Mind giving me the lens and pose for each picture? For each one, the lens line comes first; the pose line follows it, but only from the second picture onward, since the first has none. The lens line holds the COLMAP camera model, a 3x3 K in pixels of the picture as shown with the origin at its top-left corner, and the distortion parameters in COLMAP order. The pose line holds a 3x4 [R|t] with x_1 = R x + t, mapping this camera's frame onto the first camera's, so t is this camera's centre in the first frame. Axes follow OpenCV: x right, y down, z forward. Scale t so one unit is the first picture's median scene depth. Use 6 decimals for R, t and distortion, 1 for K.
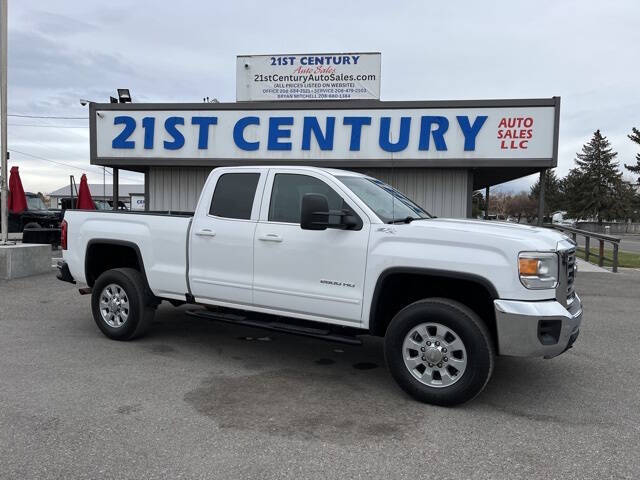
lens RADIAL K [[484.1, 0, 314.8], [0, 484.1, 237.4], [0, 0, 1]] dist [0.076692, -0.107784]
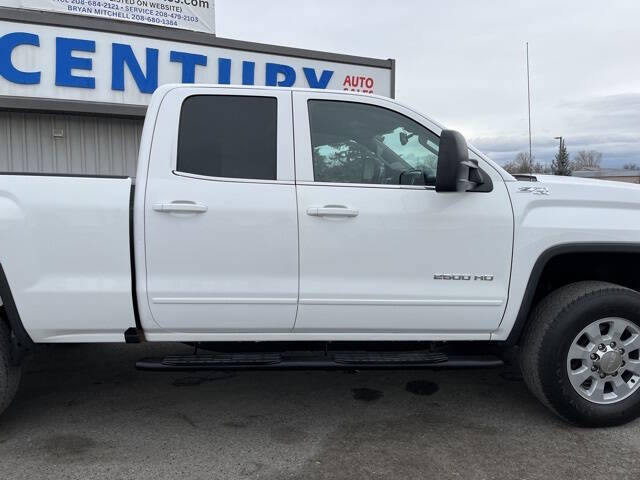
lens RADIAL K [[484.1, 0, 314.8], [0, 484.1, 237.4], [0, 0, 1]] dist [0.076692, -0.107784]
pose [[0.837327, -0.072460, 0.541879, -0.191981], [0.041071, 0.996714, 0.069816, -0.003911], [-0.545157, -0.036204, 0.837552, 0.243043]]
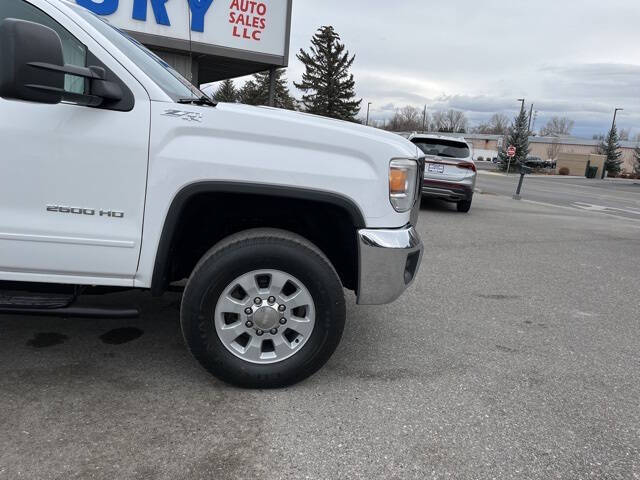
lens RADIAL K [[484.1, 0, 314.8], [0, 484.1, 237.4], [0, 0, 1]] dist [0.076692, -0.107784]
pose [[0.808778, -0.072566, 0.583620, -0.027651], [-0.039824, 0.983323, 0.177453, 0.007541], [-0.586764, -0.166762, 0.792400, 0.179005]]
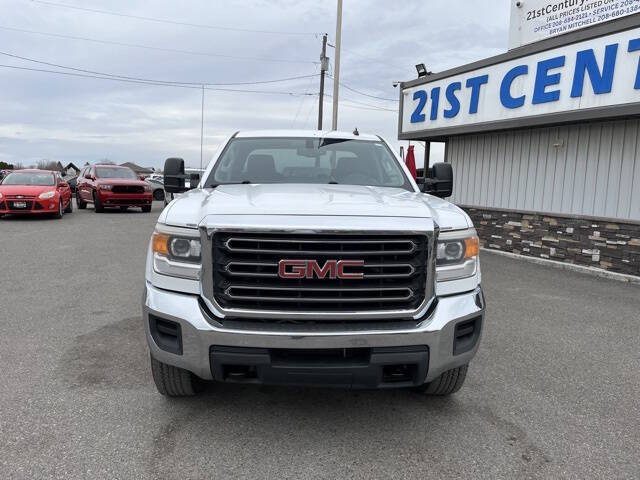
lens RADIAL K [[484.1, 0, 314.8], [0, 484.1, 237.4], [0, 0, 1]] dist [0.076692, -0.107784]
pose [[0.532965, 0.095443, -0.840737, 0.436473], [-0.054092, 0.995429, 0.078713, -0.007579], [0.844406, 0.003526, 0.535691, 0.286306]]
